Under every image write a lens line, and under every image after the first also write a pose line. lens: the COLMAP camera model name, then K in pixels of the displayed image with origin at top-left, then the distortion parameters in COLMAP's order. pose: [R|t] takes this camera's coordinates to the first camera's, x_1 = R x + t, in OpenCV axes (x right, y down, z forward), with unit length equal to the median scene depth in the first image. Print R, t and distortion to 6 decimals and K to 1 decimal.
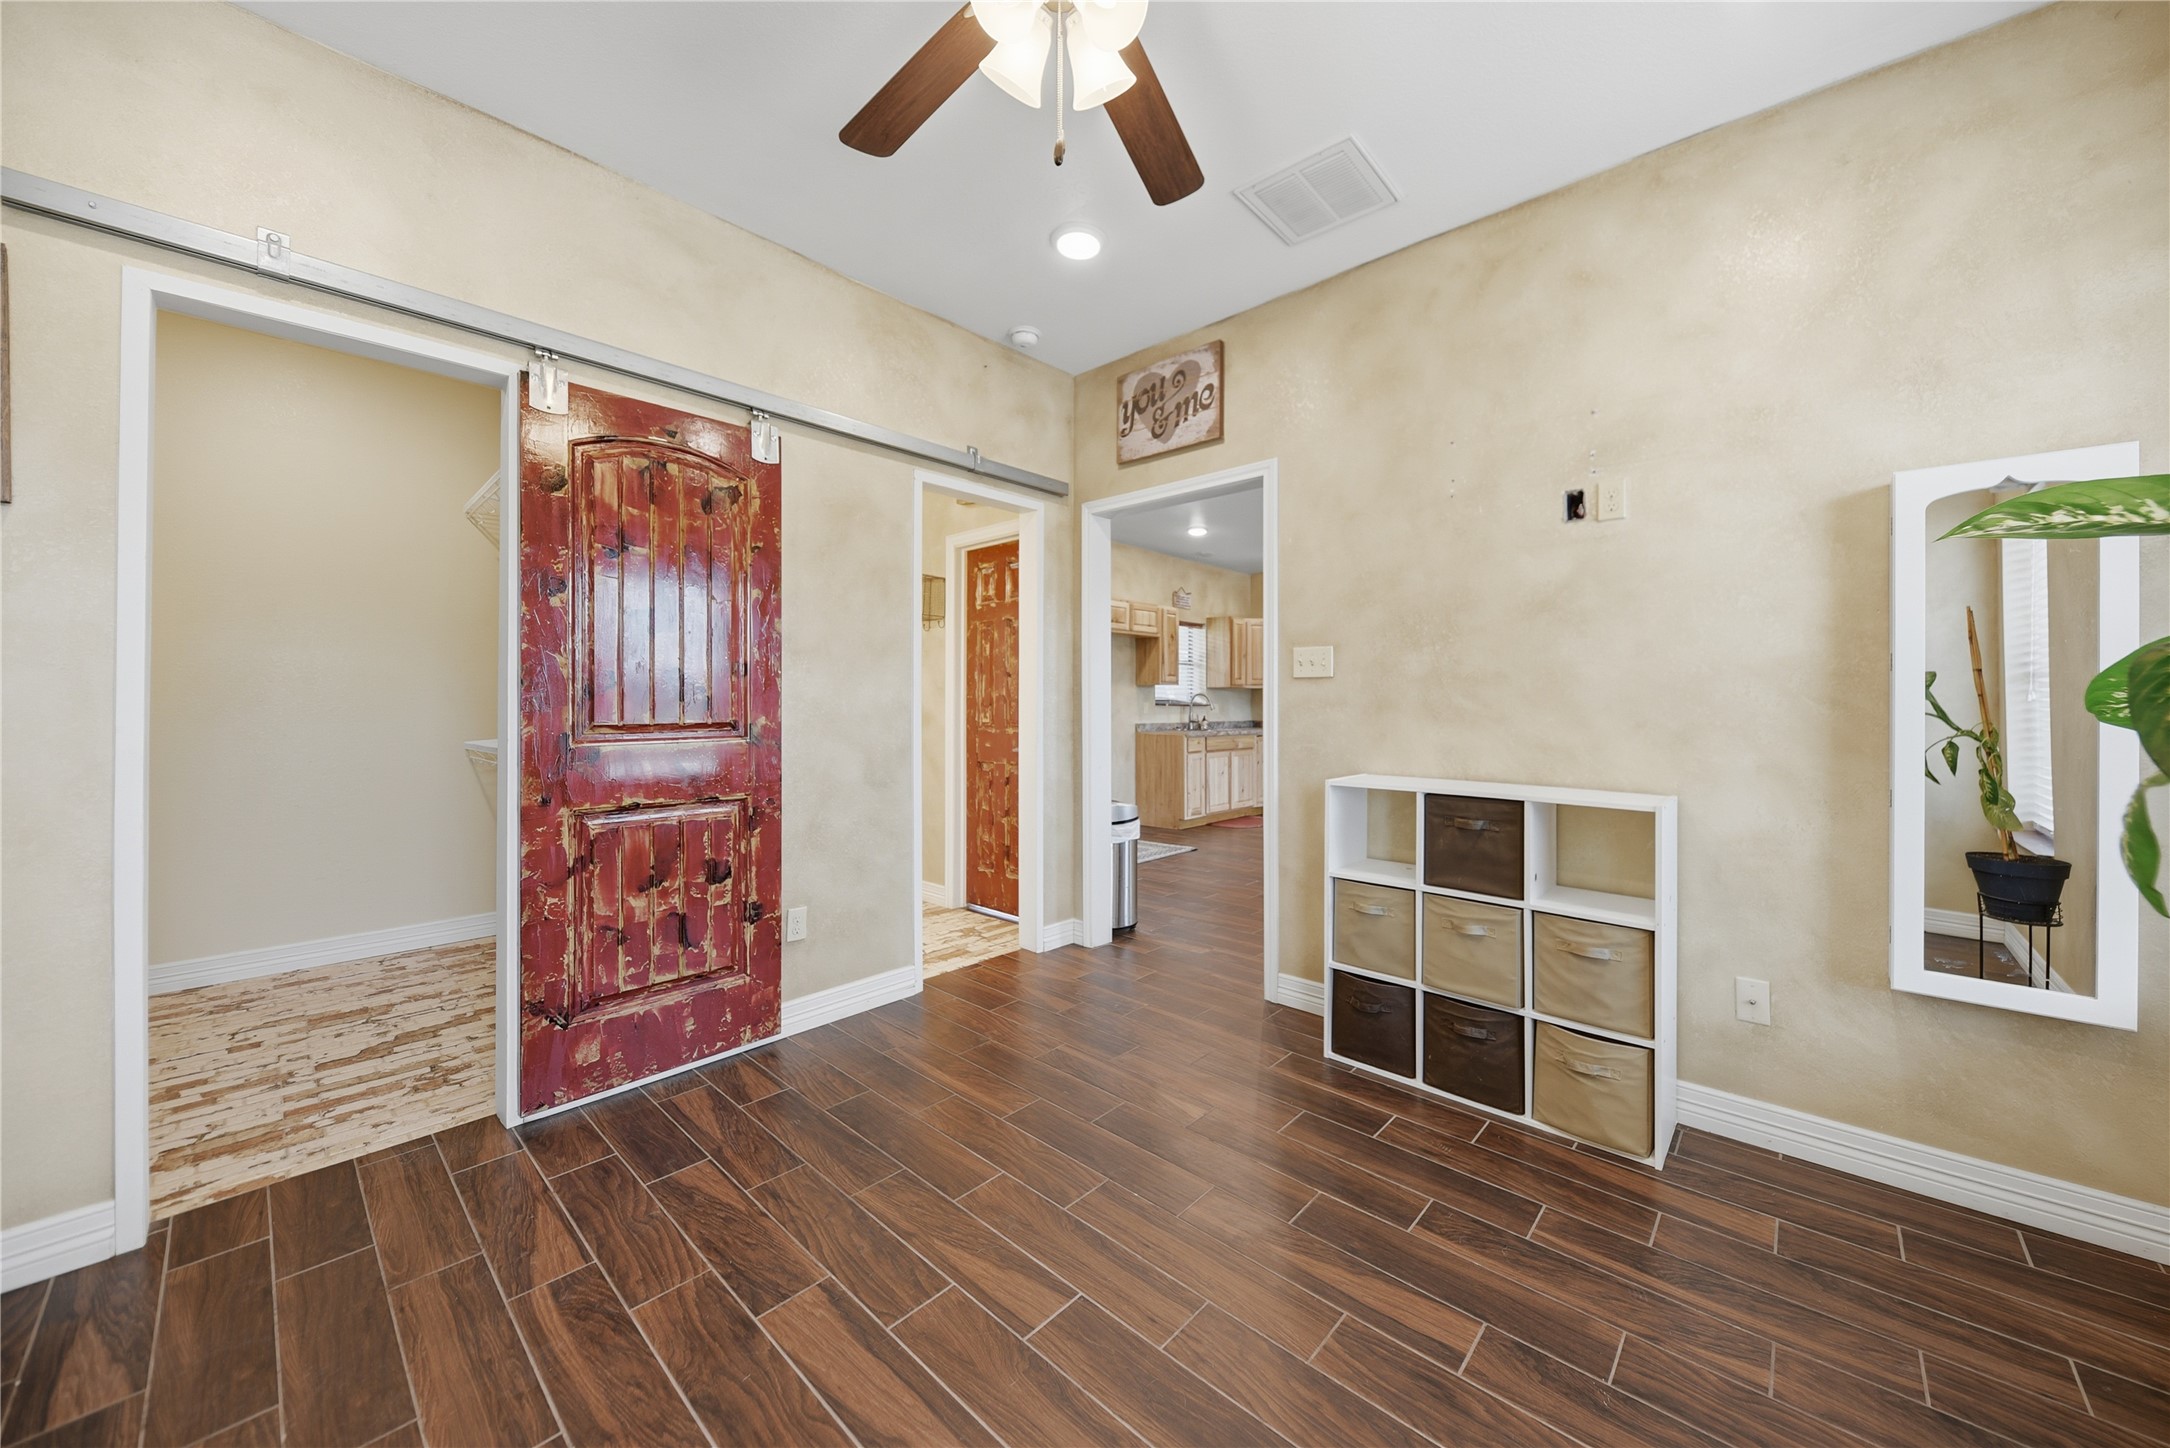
lens RADIAL K [[774.3, 0, 1078.8], [0, 774.3, 717.3], [0, 0, 1]] dist [0.000384, -0.000006]
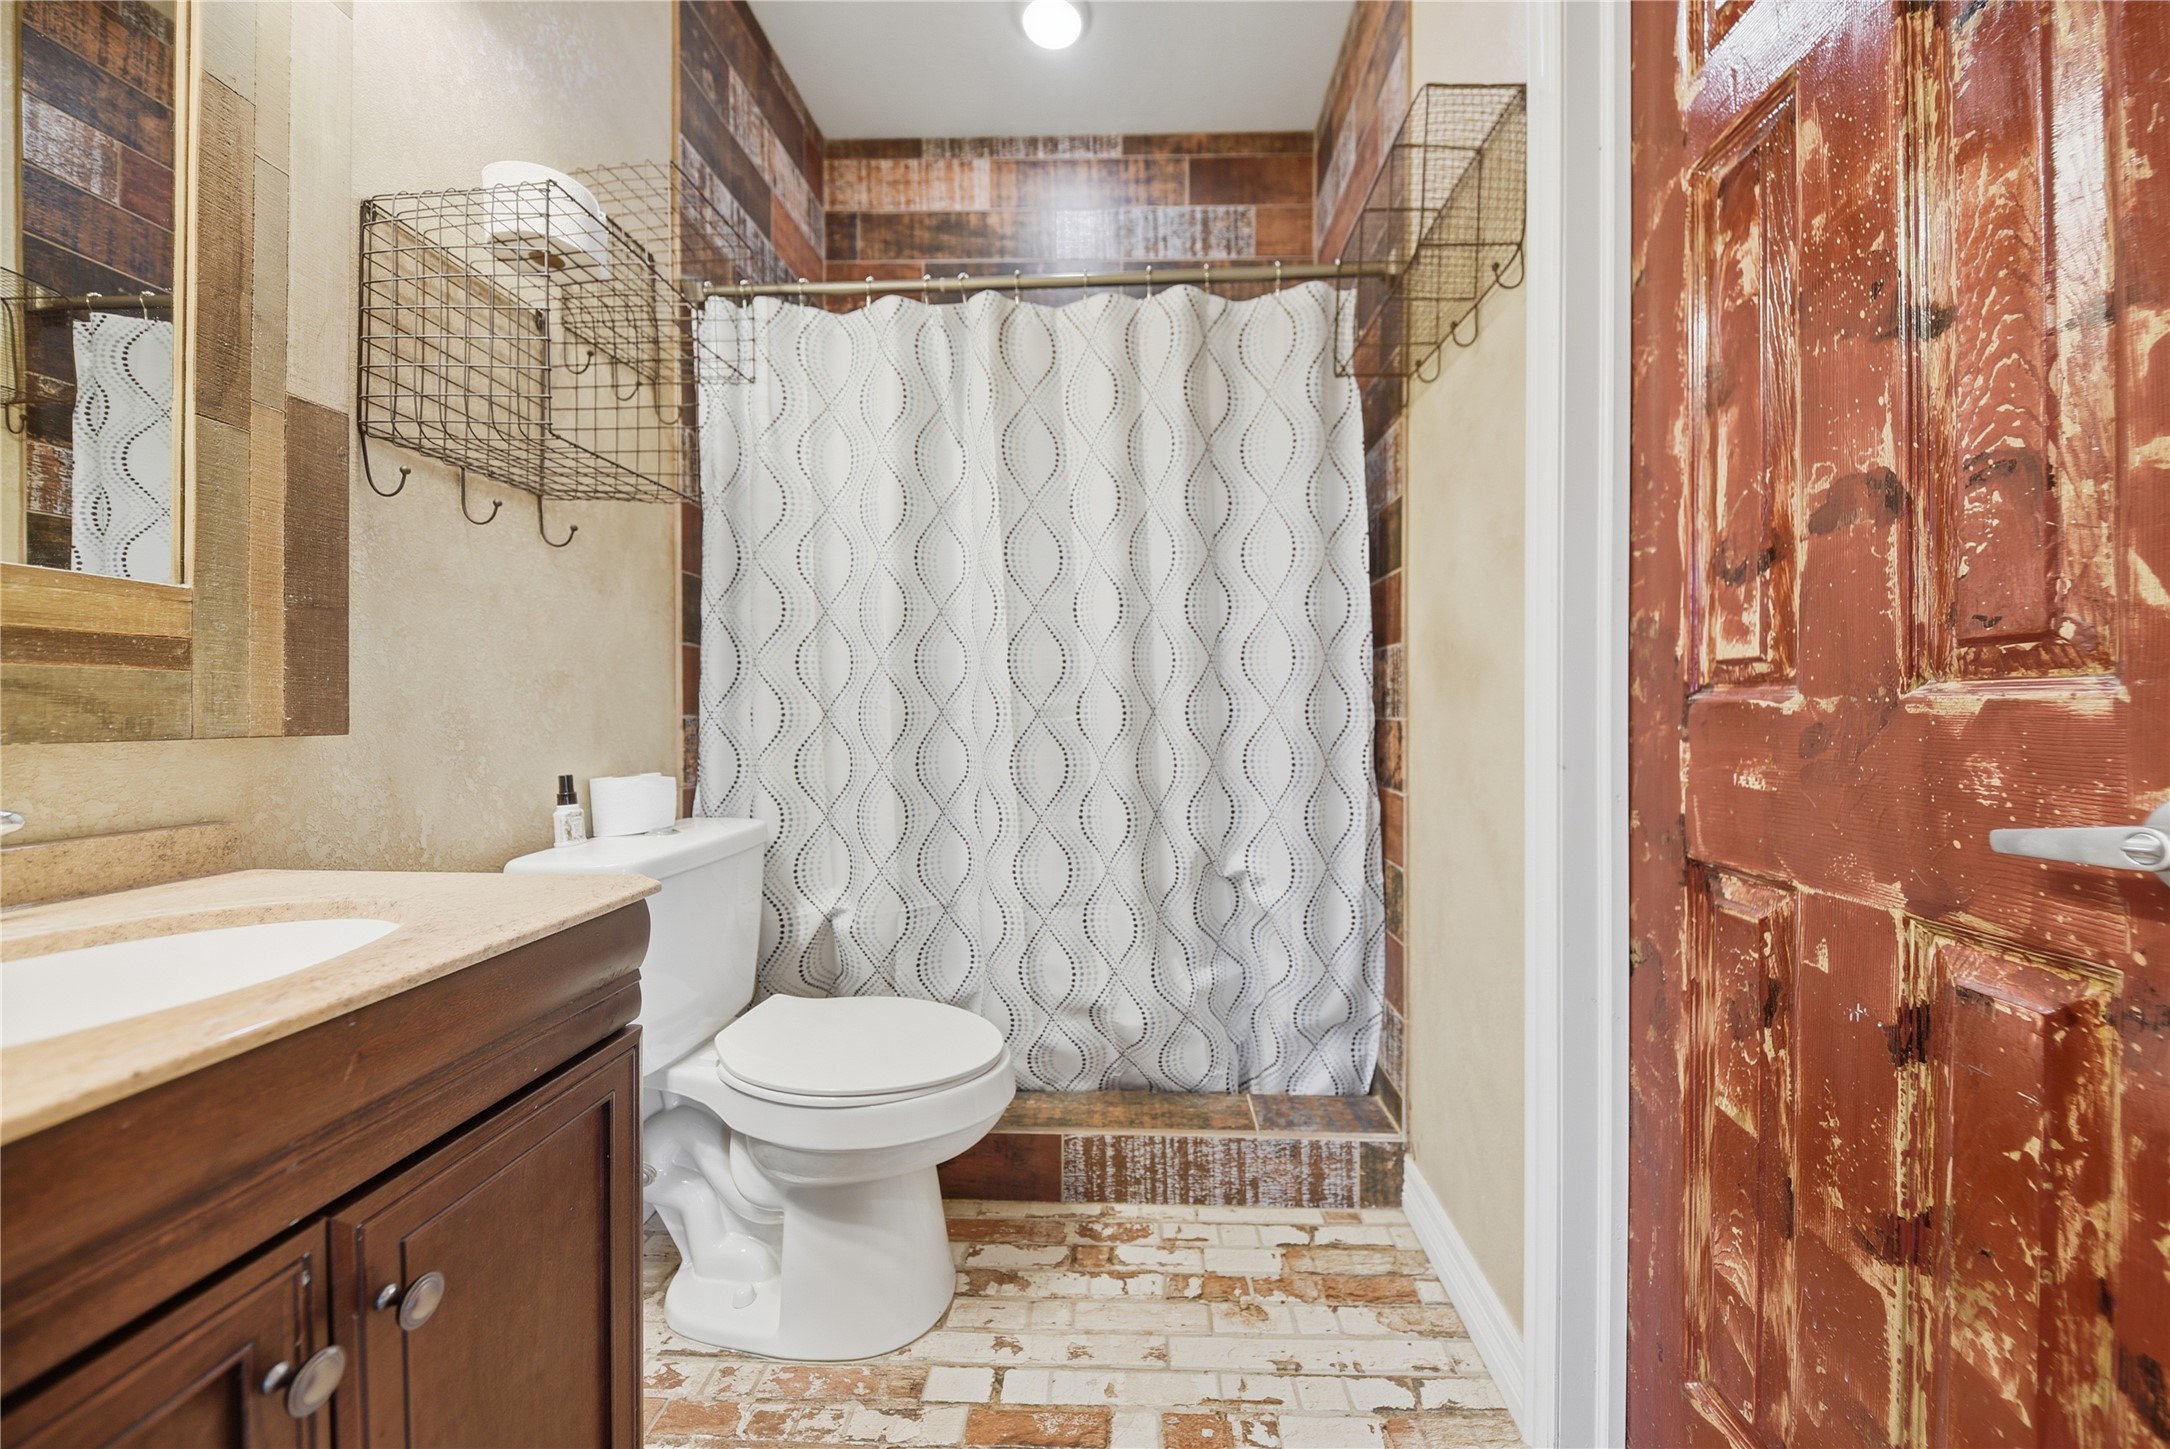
lens RADIAL K [[774.3, 0, 1087.5], [0, 774.3, 718.2], [0, 0, 1]] dist [0.000384, -0.000006]
pose [[0.651148, 0.000810, -0.758950, -0.080015], [-0.007663, 0.999955, -0.005508, 0.022981], [0.758912, 0.009402, 0.651125, 0.756876]]
